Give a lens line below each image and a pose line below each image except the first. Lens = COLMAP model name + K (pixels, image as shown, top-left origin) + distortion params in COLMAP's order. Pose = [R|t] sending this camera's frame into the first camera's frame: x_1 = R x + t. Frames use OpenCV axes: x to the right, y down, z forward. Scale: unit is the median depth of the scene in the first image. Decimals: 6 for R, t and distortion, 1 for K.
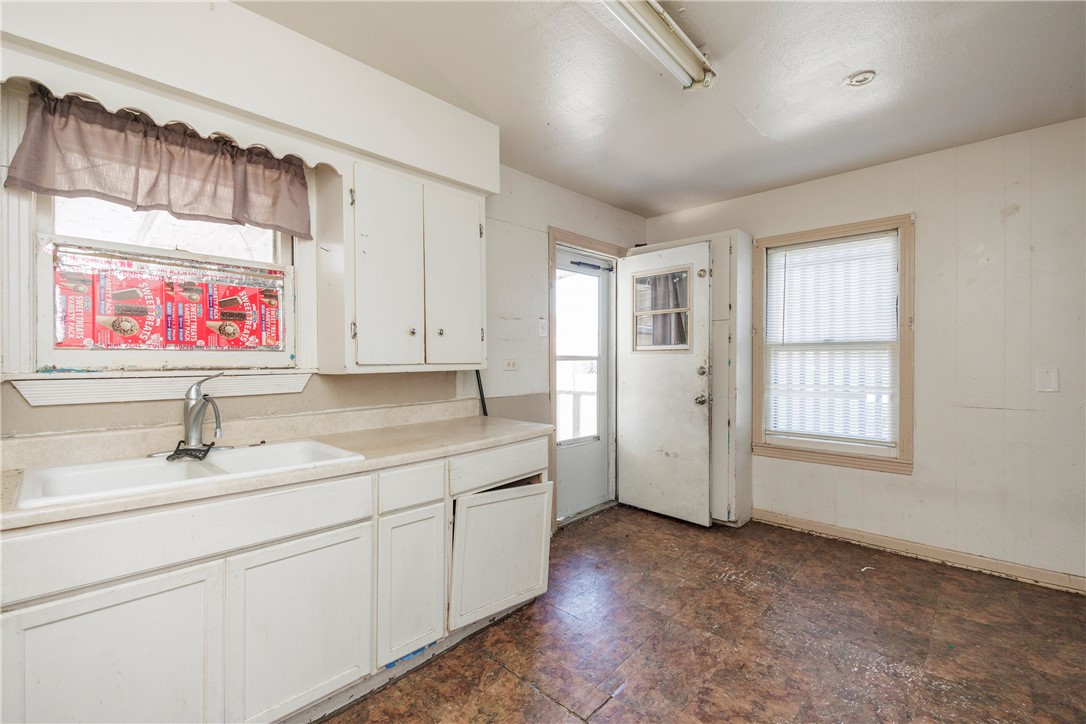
lens RADIAL K [[474.5, 0, 539.6], [0, 474.5, 365.6], [0, 0, 1]] dist [0.005191, -0.002269]
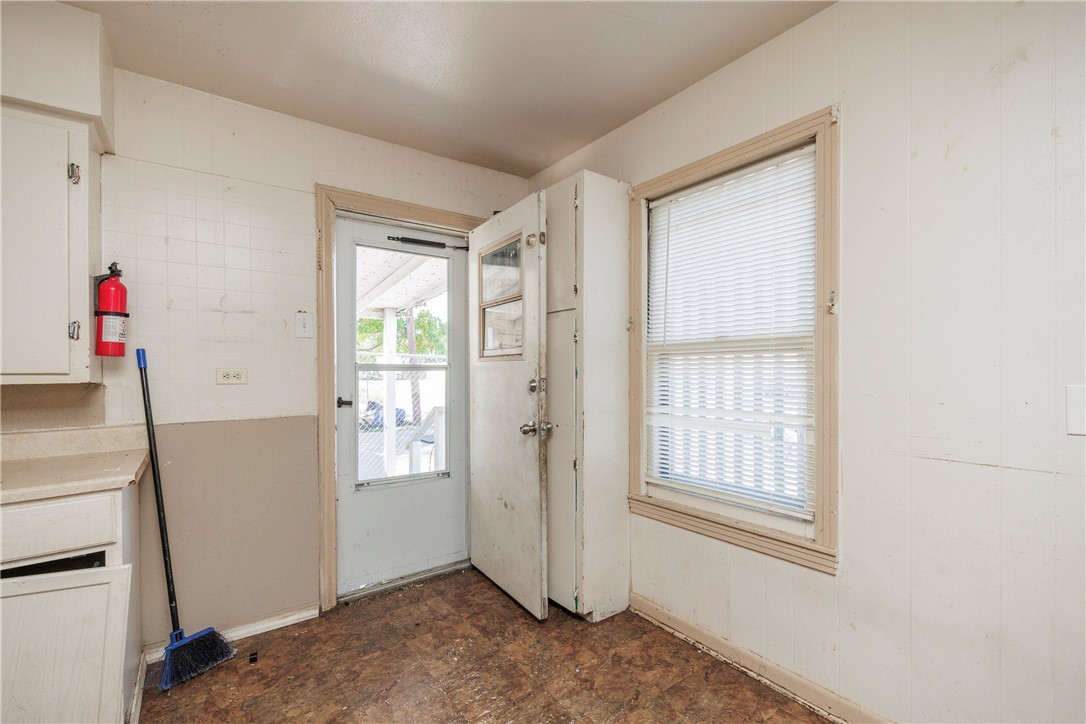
lens RADIAL K [[474.5, 0, 545.8], [0, 474.5, 376.1], [0, 0, 1]] dist [0.005191, -0.002269]
pose [[0.984617, 0.000990, -0.174723, 0.529696], [-0.001464, 0.999996, -0.002579, -0.000707], [0.174720, 0.002795, 0.984614, 0.381613]]
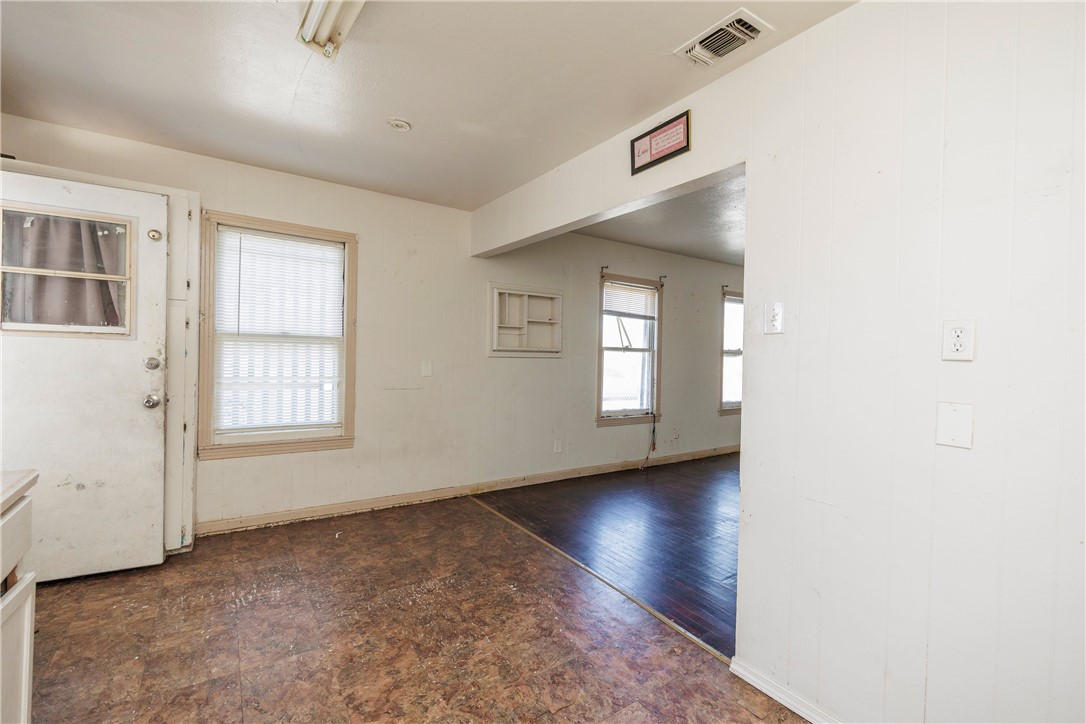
lens RADIAL K [[474.5, 0, 544.7], [0, 474.5, 364.4], [0, 0, 1]] dist [0.005191, -0.002269]
pose [[0.217906, -0.009965, 0.975919, -0.295099], [-0.013100, 0.999828, 0.013134, -0.006454], [-0.975882, -0.015647, 0.217738, 0.245531]]
